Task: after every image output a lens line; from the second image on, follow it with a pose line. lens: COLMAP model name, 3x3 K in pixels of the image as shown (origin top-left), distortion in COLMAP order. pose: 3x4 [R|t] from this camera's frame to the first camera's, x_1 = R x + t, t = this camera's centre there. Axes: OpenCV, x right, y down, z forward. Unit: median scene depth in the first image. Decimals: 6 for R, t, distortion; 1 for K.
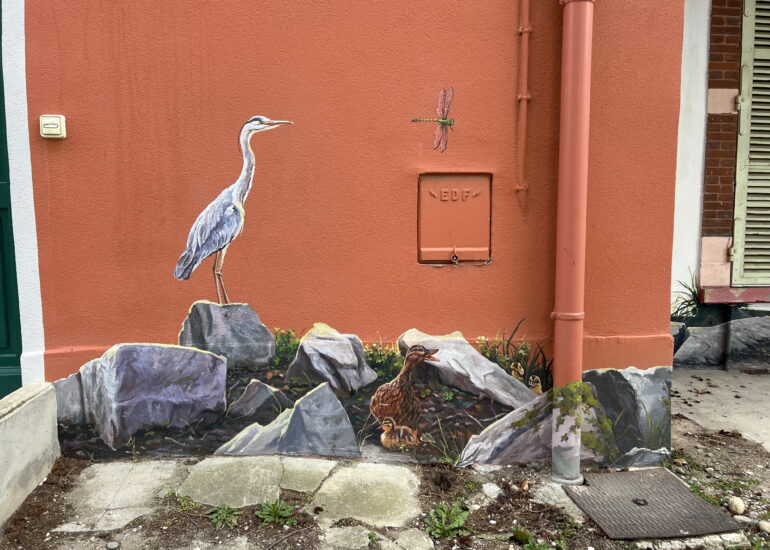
lens RADIAL K [[551.5, 0, 412.7], [0, 551.5, 268.3], [0, 0, 1]] dist [0.060142, -0.065146]
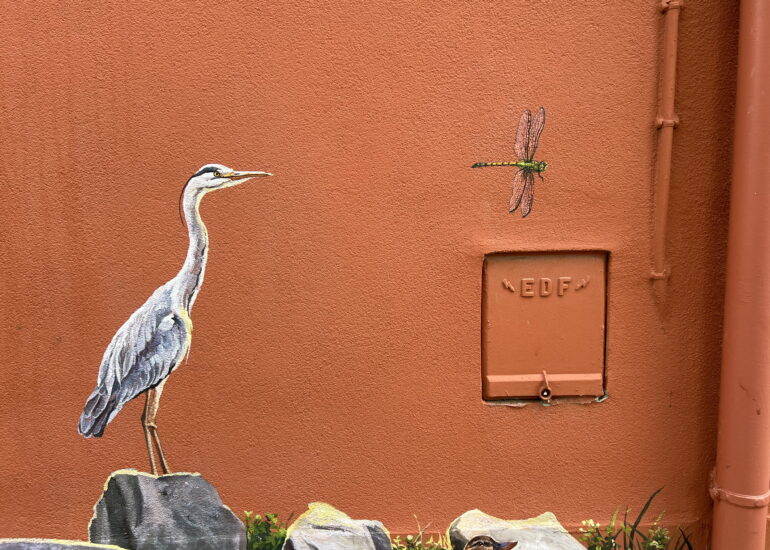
lens RADIAL K [[551.5, 0, 413.6], [0, 551.5, 253.5], [0, 0, 1]] dist [0.060142, -0.065146]
pose [[0.998628, -0.000983, -0.052347, -0.033182], [0.002054, 0.999790, 0.020401, -0.181872], [0.052315, -0.020480, 0.998421, 0.401350]]
